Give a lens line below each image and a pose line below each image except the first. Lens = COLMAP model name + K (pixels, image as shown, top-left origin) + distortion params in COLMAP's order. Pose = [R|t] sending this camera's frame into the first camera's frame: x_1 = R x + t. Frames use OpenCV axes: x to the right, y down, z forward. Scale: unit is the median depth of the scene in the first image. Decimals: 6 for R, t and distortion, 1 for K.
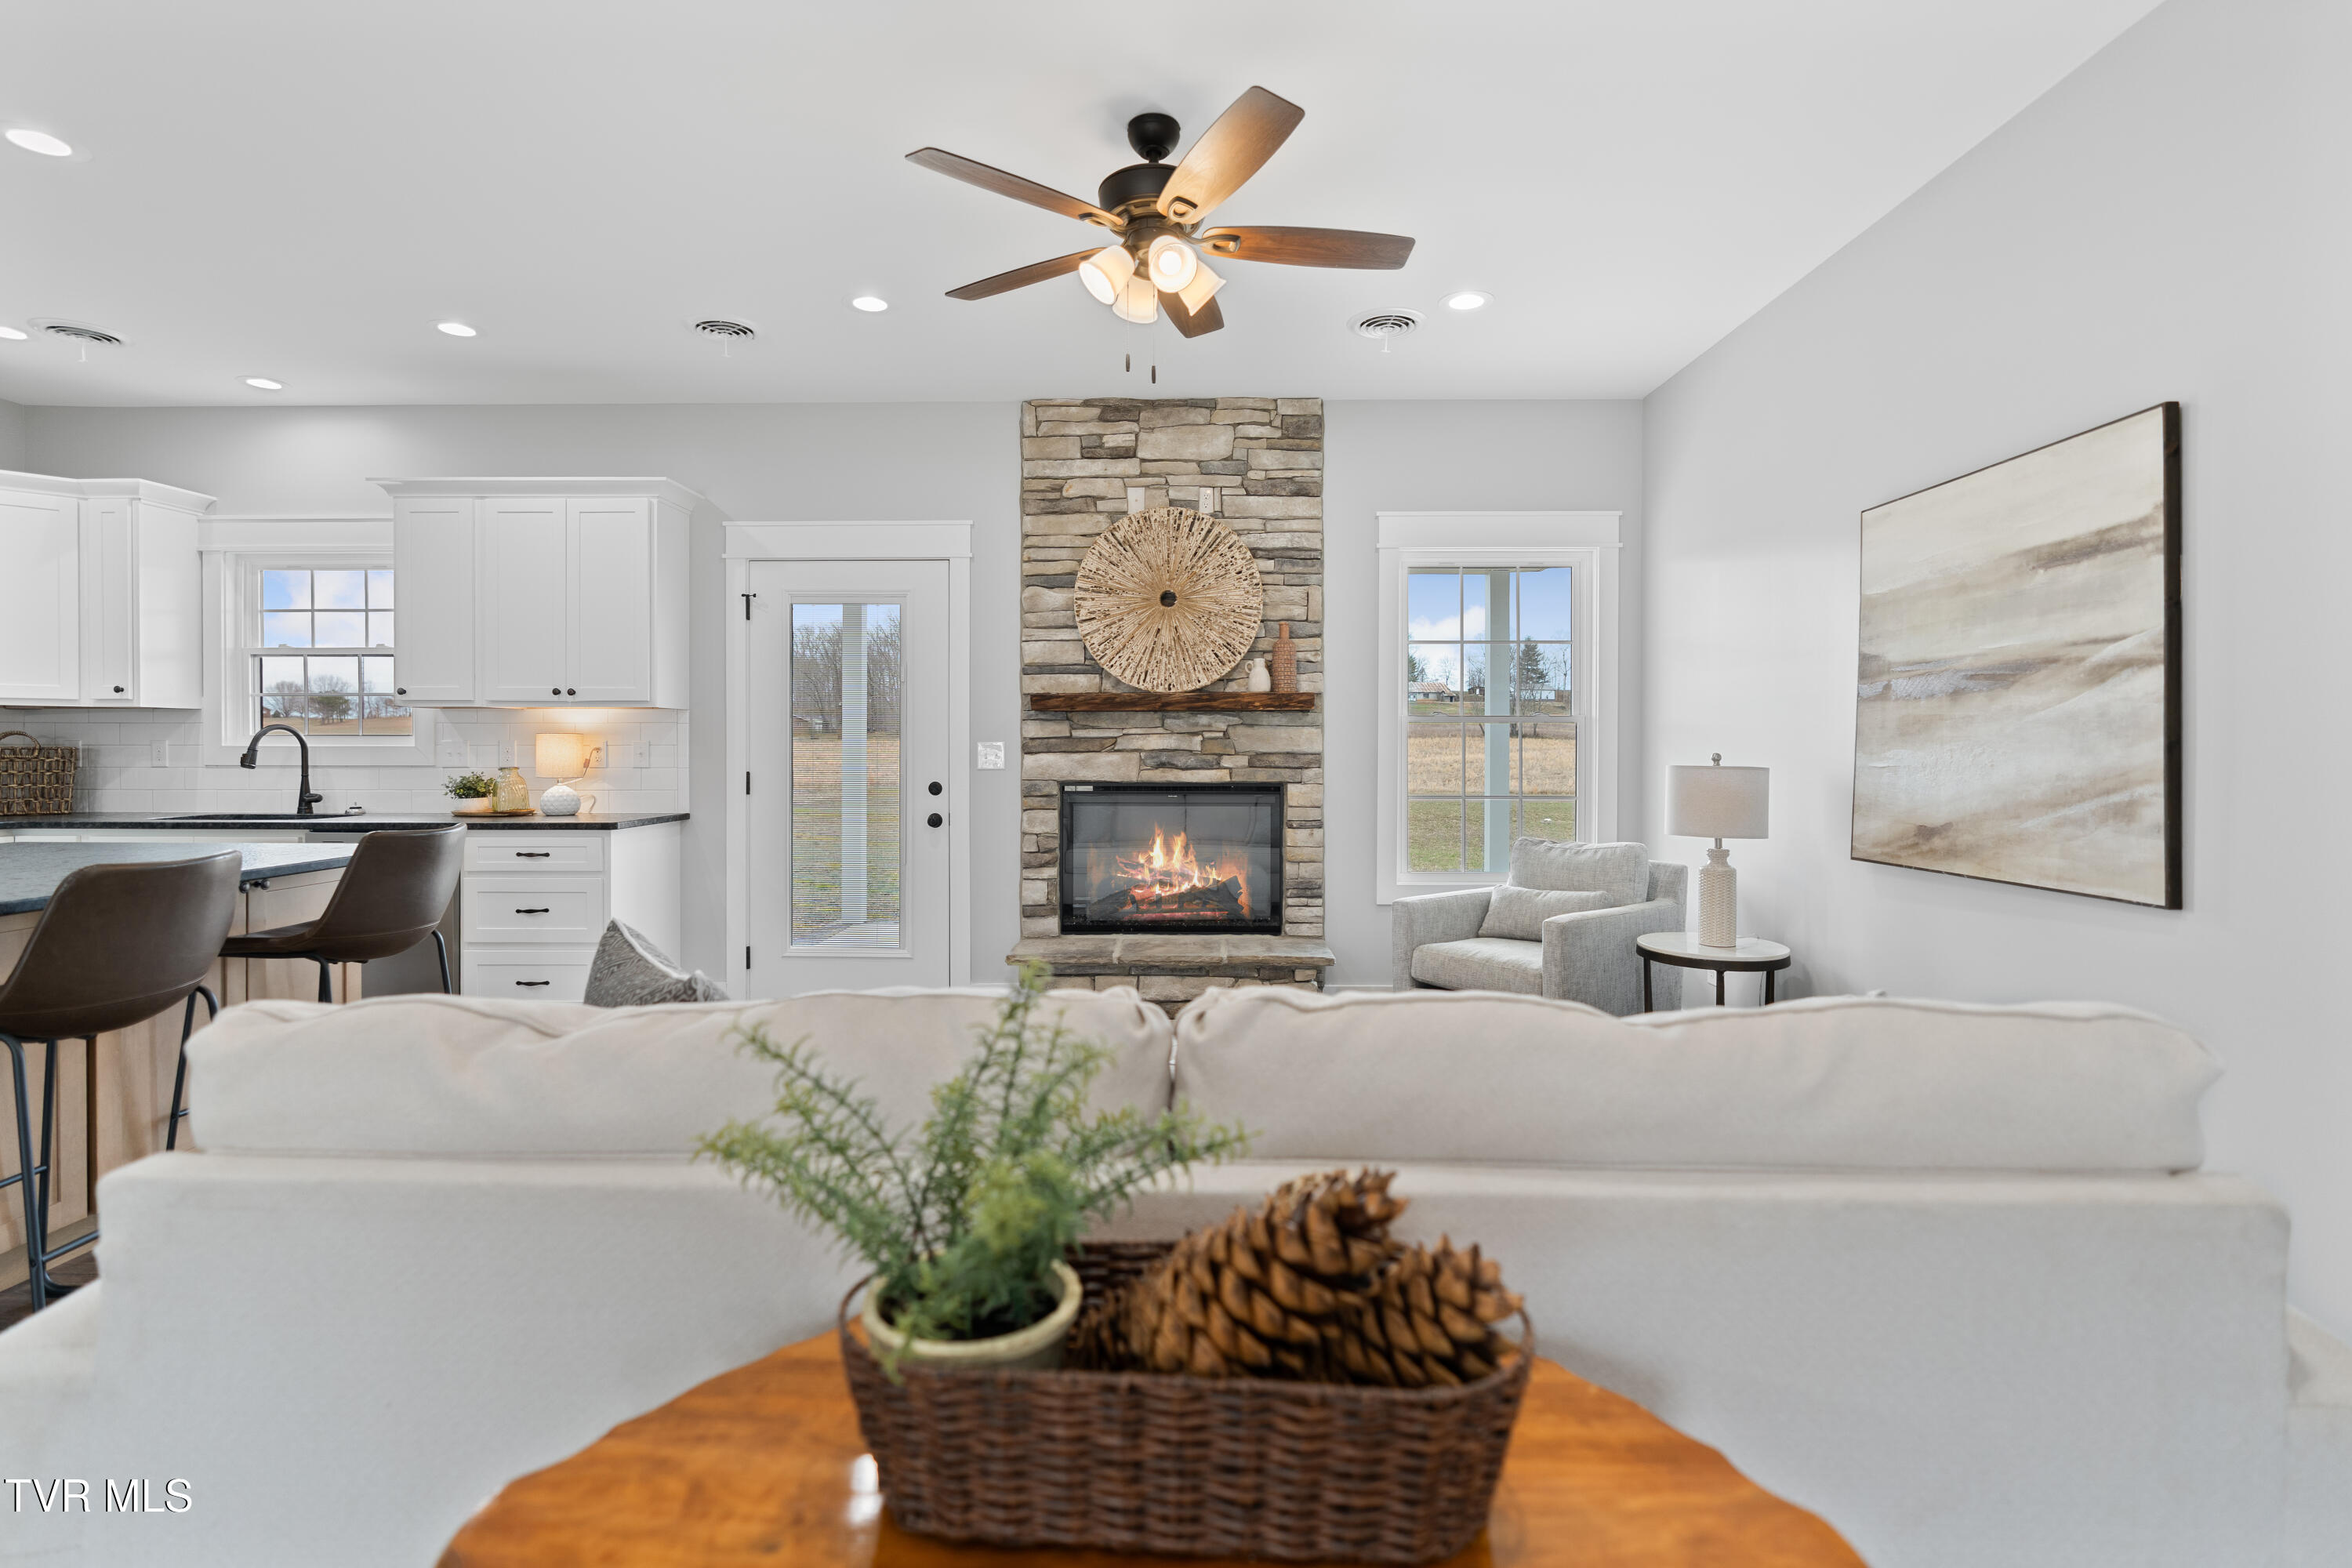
lens RADIAL K [[1097.3, 0, 1164.2], [0, 1097.3, 759.1], [0, 0, 1]] dist [-0.009809, 0.002718]
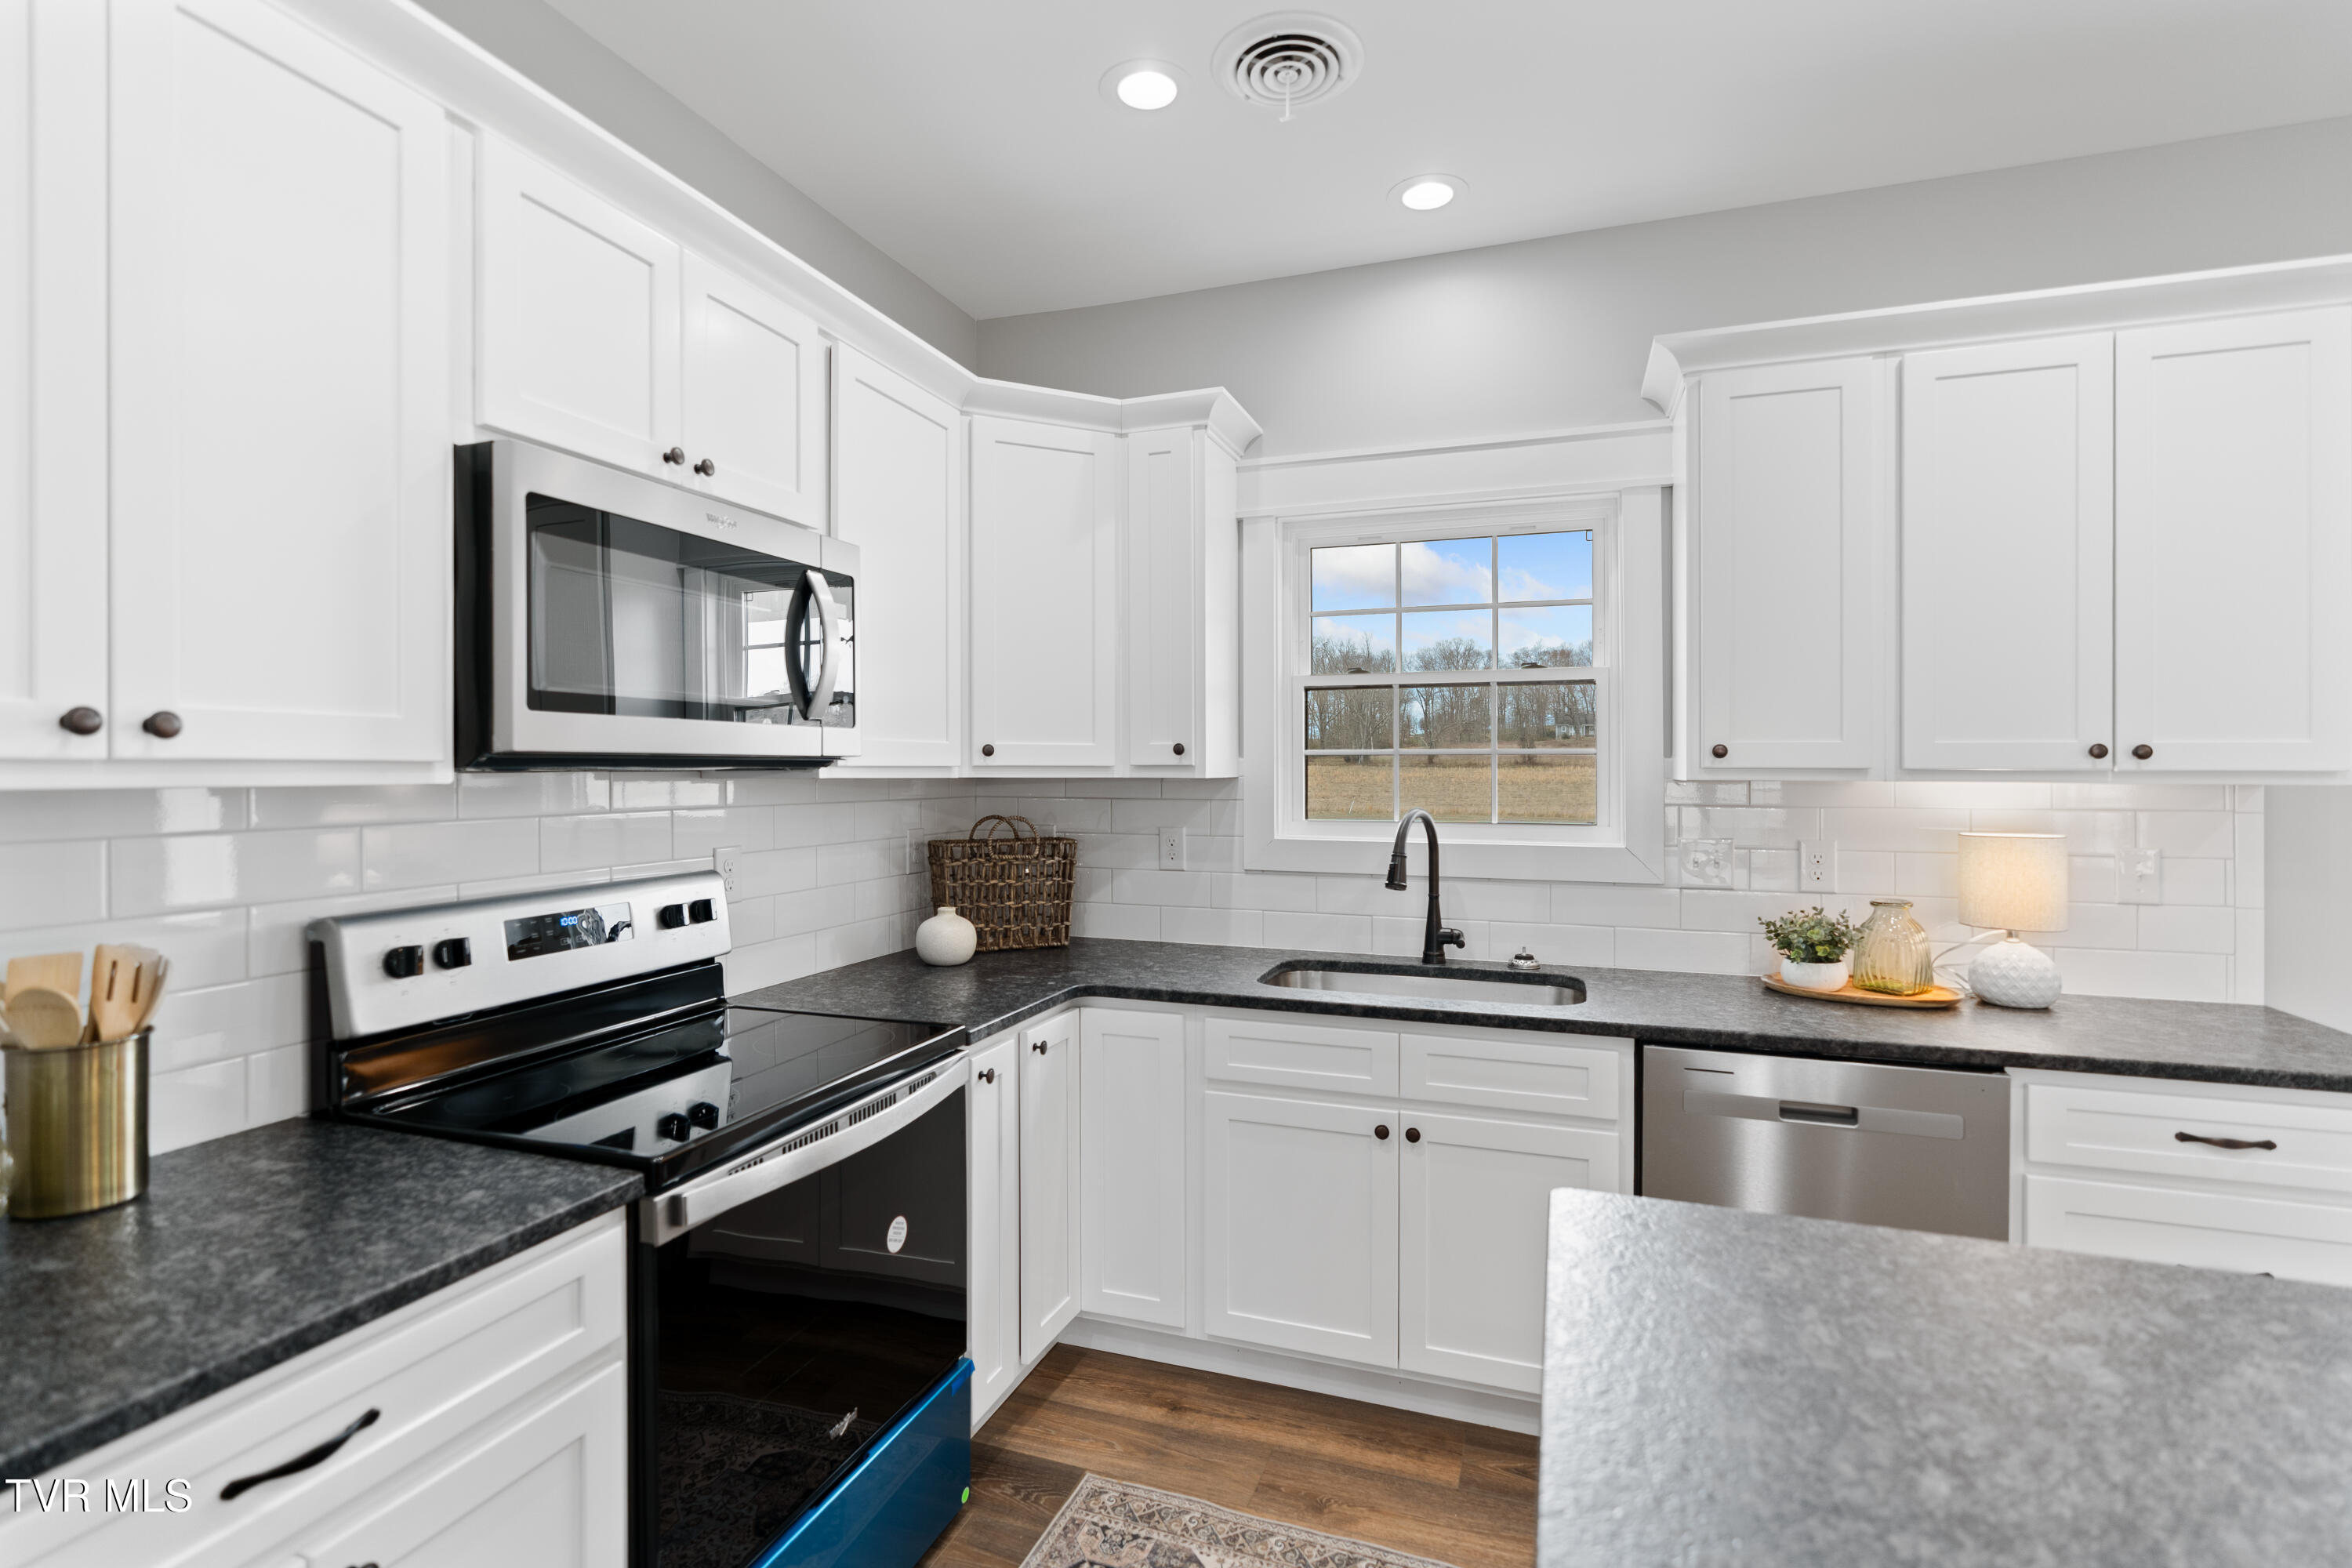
lens RADIAL K [[1097.3, 0, 1169.3], [0, 1097.3, 773.3], [0, 0, 1]] dist [-0.009809, 0.002718]
pose [[0.945470, 0.002251, -0.325700, -0.746537], [-0.004972, 0.999959, -0.007524, -0.045078], [0.325670, 0.008733, 0.945443, 0.423010]]
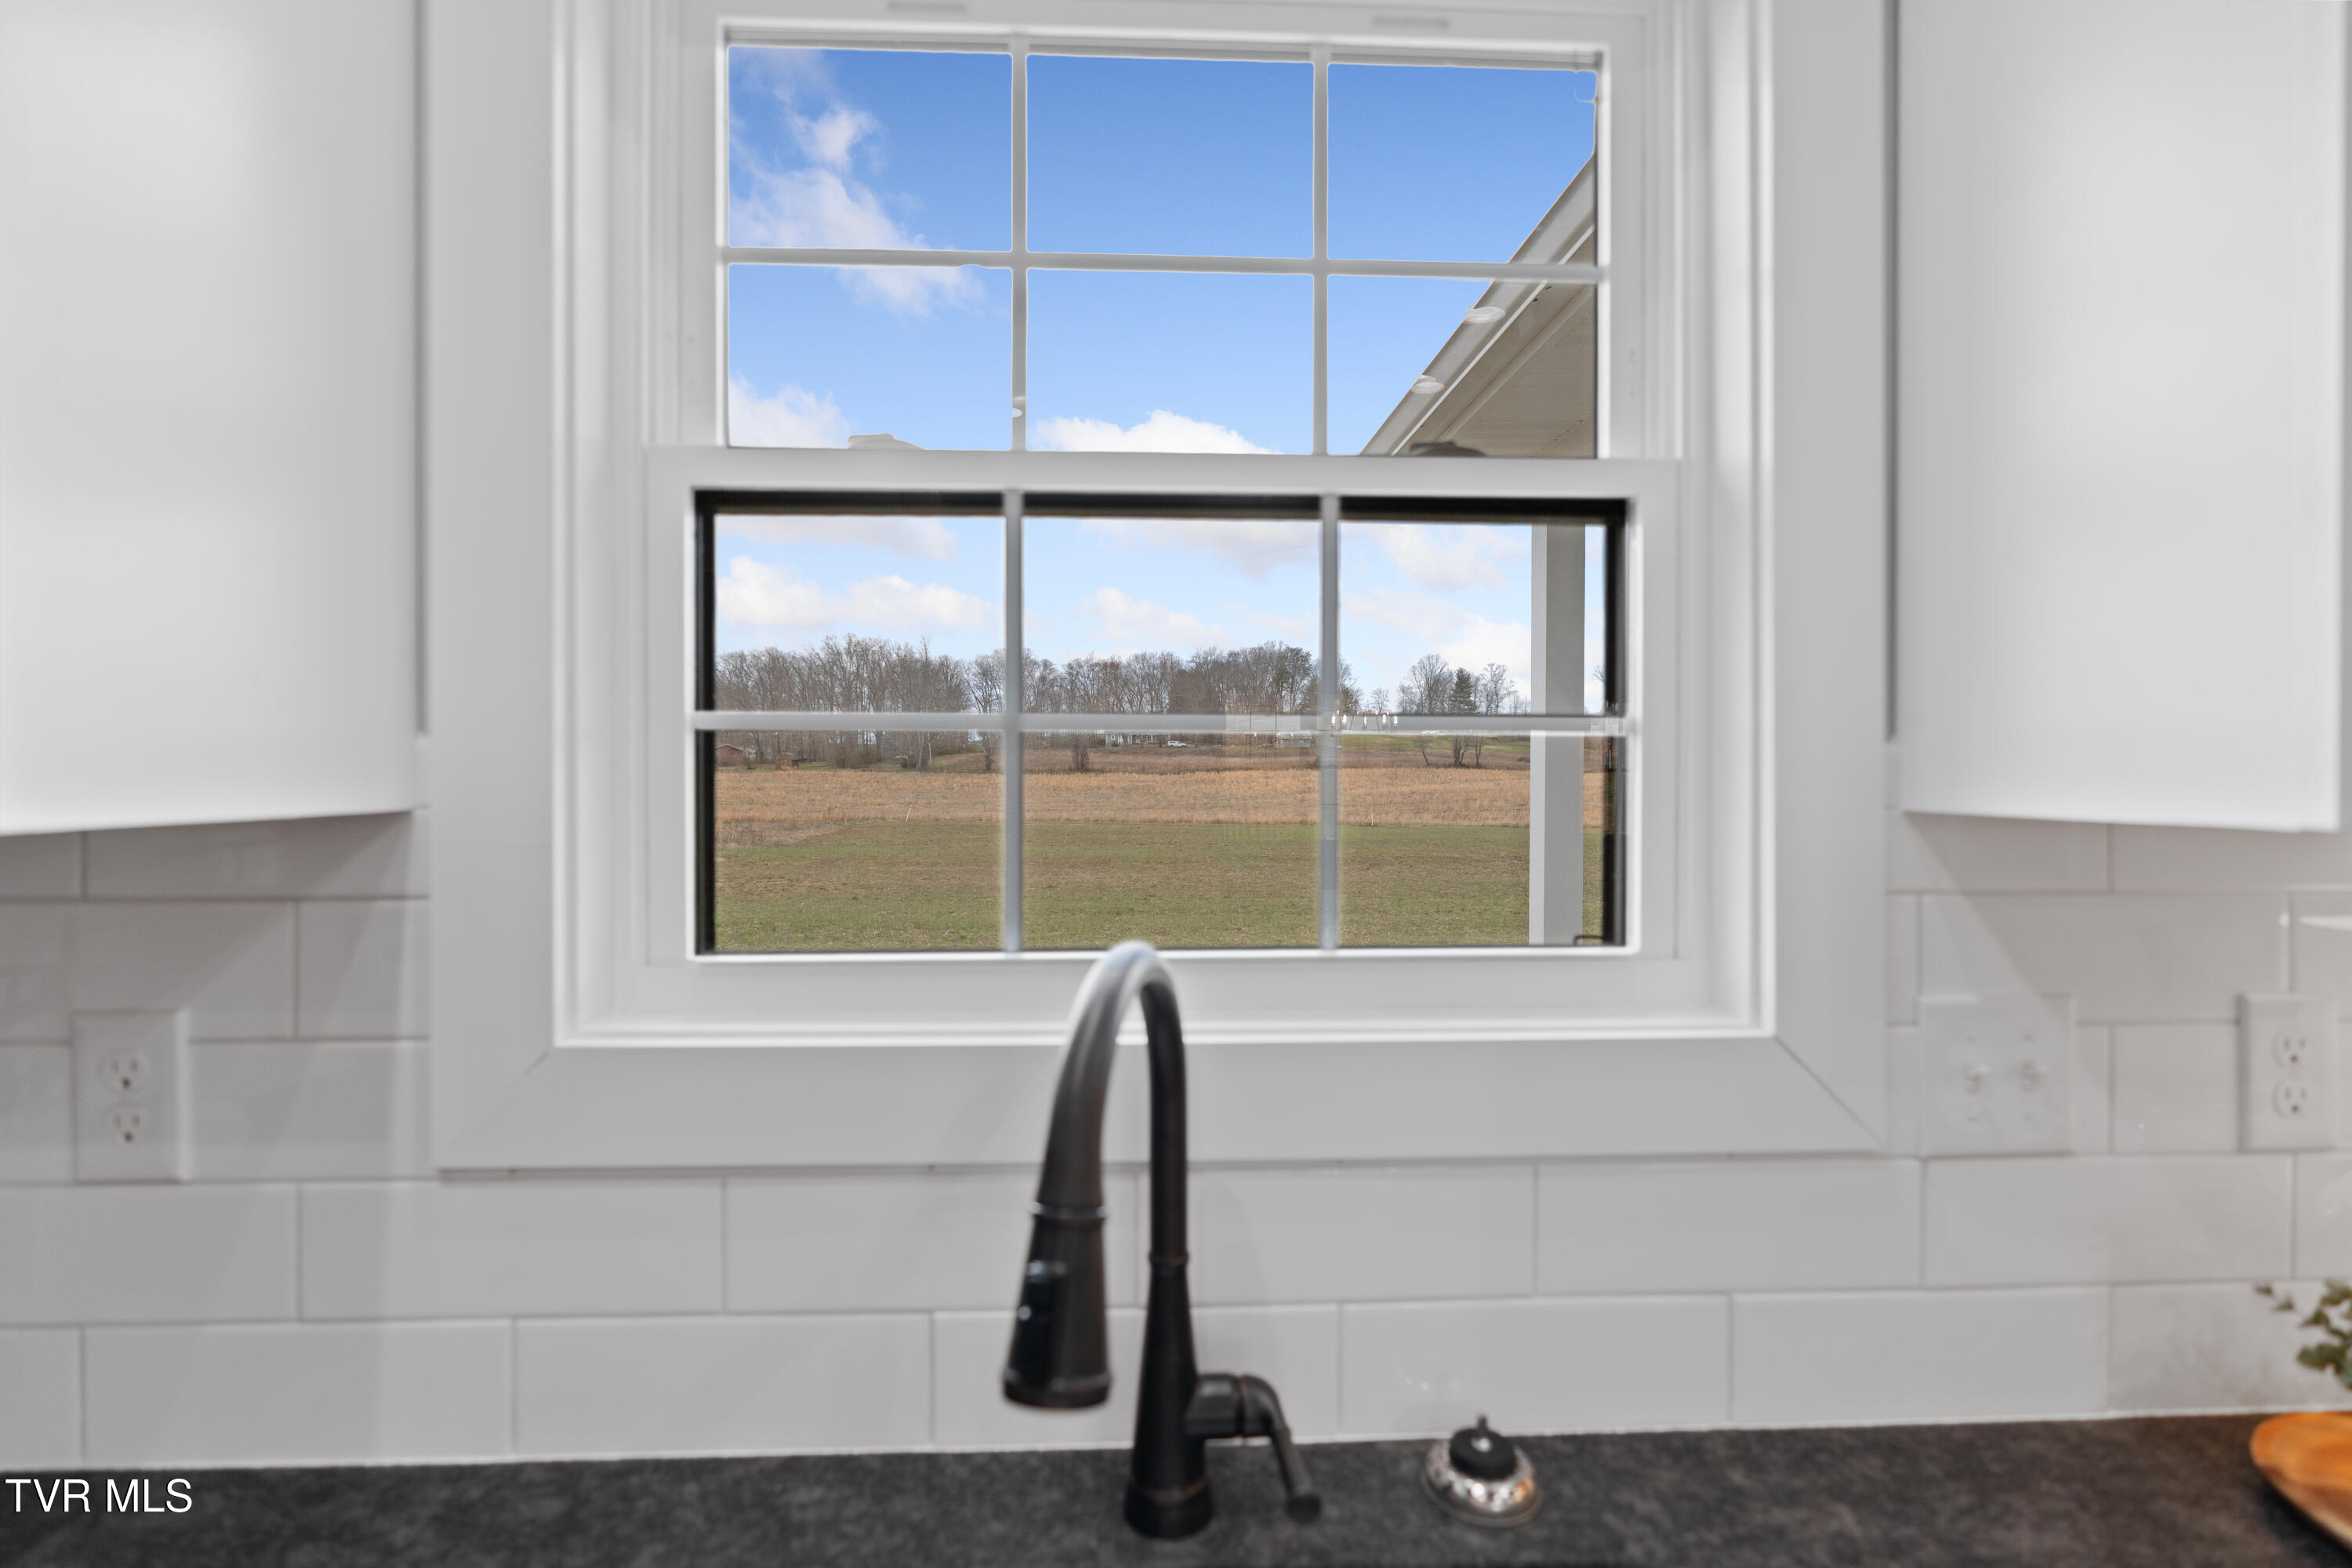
lens RADIAL K [[1097.3, 0, 1166.3], [0, 1097.3, 769.4], [0, 0, 1]] dist [-0.009809, 0.002718]
pose [[0.998319, 0.000550, 0.057957, -0.812554], [0.000489, 0.999839, -0.017921, -0.050986], [-0.057958, 0.017920, 0.998158, 0.867366]]
